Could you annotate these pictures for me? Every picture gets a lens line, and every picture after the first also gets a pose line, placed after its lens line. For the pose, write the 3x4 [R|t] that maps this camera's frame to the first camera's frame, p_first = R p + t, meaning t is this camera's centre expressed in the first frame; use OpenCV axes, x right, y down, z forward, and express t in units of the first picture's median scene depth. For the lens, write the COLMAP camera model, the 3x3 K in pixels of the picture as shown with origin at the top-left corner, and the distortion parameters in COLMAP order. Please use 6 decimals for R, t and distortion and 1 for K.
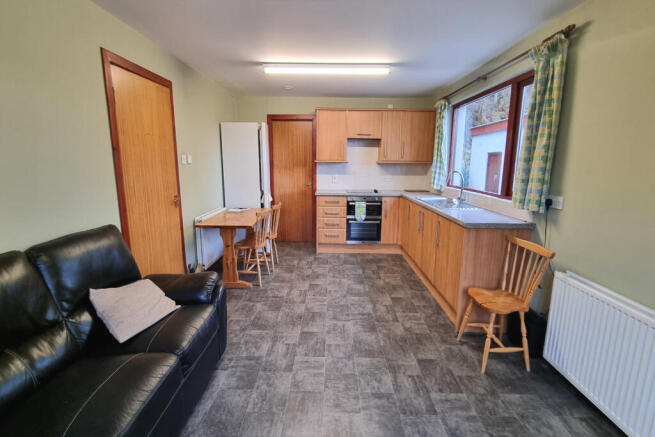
lens RADIAL K [[268.2, 0, 326.6], [0, 268.2, 194.9], [0, 0, 1]] dist [0.001247, 0.000108]
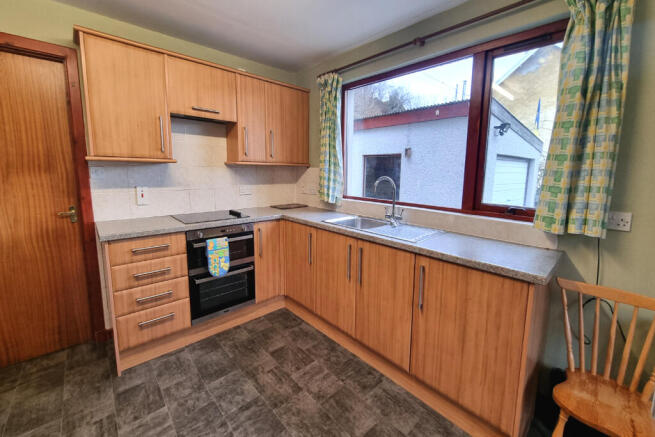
lens RADIAL K [[267.9, 0, 330.7], [0, 267.9, 204.3], [0, 0, 1]] dist [-0.000508, -0.000116]
pose [[0.720727, -0.087269, 0.687704, -0.069351], [0.076529, 0.995997, 0.046187, -0.051102], [-0.688982, 0.019341, 0.724520, 0.504226]]
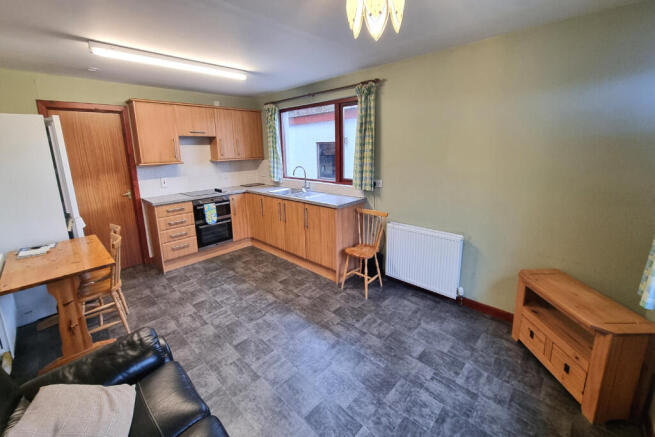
lens RADIAL K [[270.6, 0, 328.5], [0, 270.6, 191.7], [0, 0, 1]] dist [-0.002231, -0.000185]
pose [[0.678788, -0.148887, 0.719082, -0.287676], [0.122272, 0.988476, 0.089245, -0.055236], [-0.724083, 0.027345, 0.689171, 0.032836]]
